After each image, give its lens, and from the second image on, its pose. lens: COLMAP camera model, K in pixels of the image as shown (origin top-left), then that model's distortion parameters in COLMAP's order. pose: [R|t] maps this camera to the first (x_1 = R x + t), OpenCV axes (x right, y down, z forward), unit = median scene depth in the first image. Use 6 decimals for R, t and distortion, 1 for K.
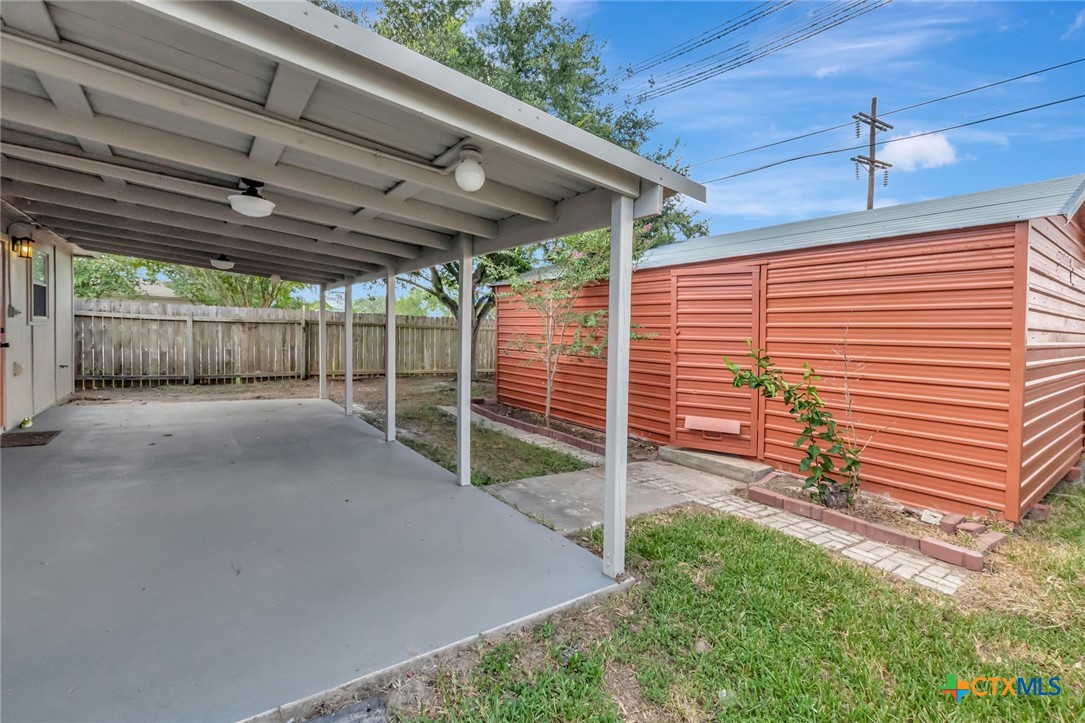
lens RADIAL K [[480.3, 0, 531.9], [0, 480.3, 340.5], [0, 0, 1]] dist [-0.000651, 0.000026]
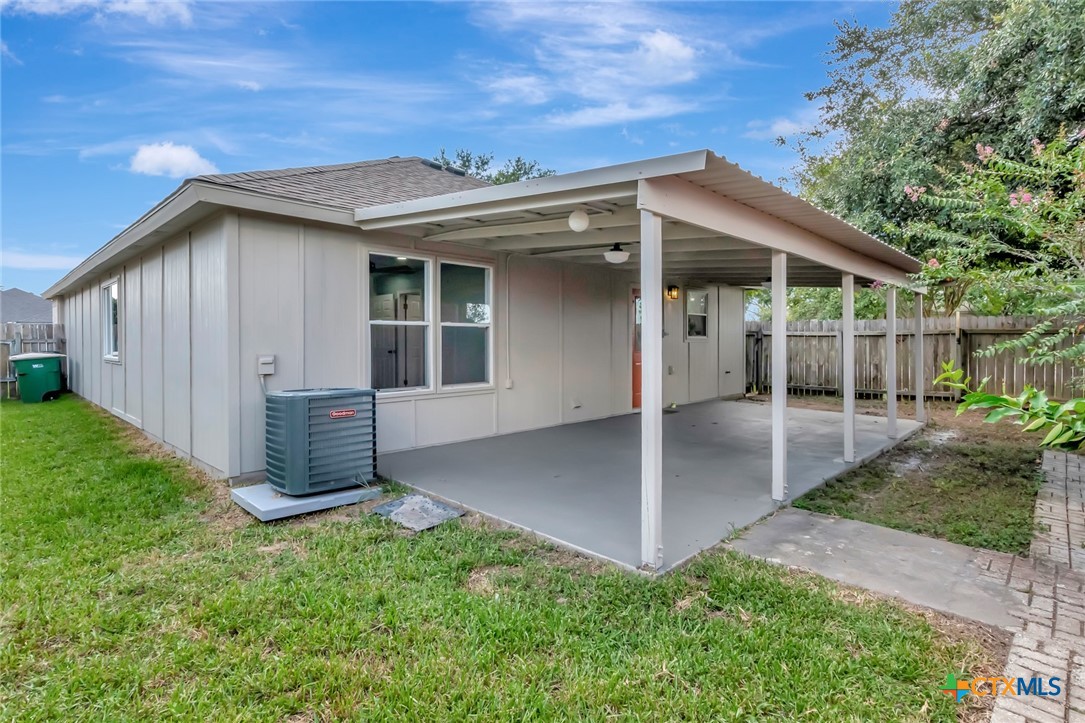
lens RADIAL K [[544.6, 0, 541.0], [0, 544.6, 356.2], [0, 0, 1]] dist [0.001160, 0.000056]
pose [[0.180067, -0.001794, -0.983653, 0.711305], [-0.007950, 0.999963, -0.003279, 0.026054], [0.983622, 0.008411, 0.180046, 0.312409]]
